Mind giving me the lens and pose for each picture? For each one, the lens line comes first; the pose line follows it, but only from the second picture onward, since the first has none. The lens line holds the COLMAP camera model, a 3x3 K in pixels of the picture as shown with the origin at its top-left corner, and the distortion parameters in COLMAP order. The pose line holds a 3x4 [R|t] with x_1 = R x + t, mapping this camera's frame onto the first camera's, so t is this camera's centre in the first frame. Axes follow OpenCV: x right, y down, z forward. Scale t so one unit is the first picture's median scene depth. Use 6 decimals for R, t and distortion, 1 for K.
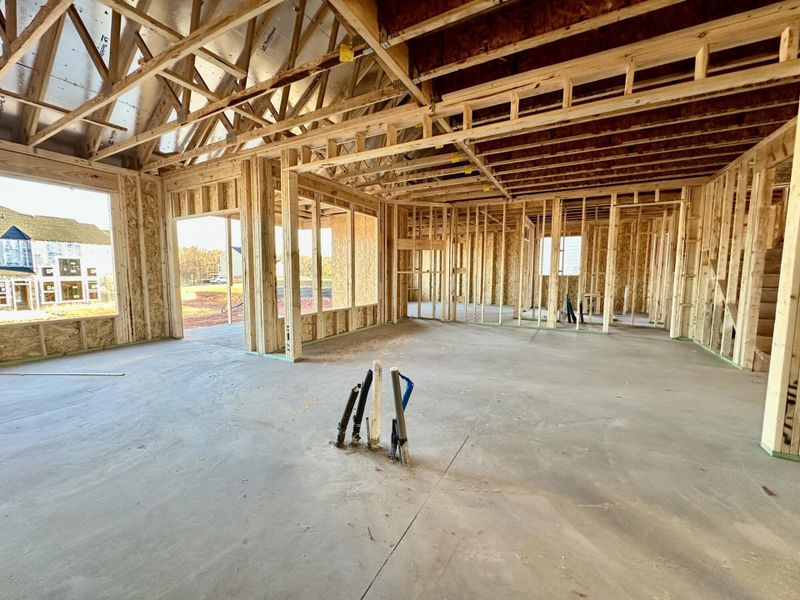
lens RADIAL K [[320.7, 0, 401.5], [0, 320.7, 303.7], [0, 0, 1]] dist [0.003174, 0.000341]
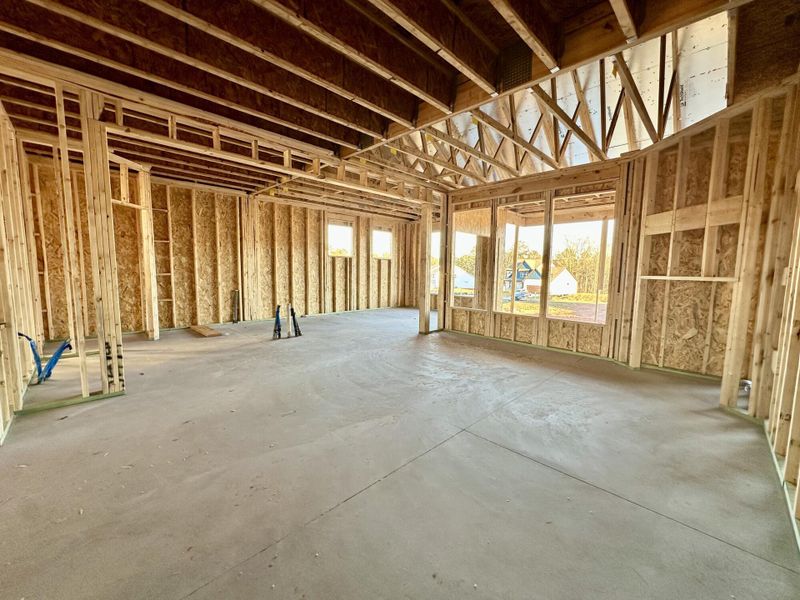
lens RADIAL K [[320.7, 0, 397.8], [0, 320.7, 298.8], [0, 0, 1]] dist [0.003174, 0.000341]
pose [[-0.290977, 0.076436, -0.953672, 0.351861], [-0.106320, 0.988046, 0.111630, -0.042184], [0.950804, 0.133876, -0.279372, 0.417505]]
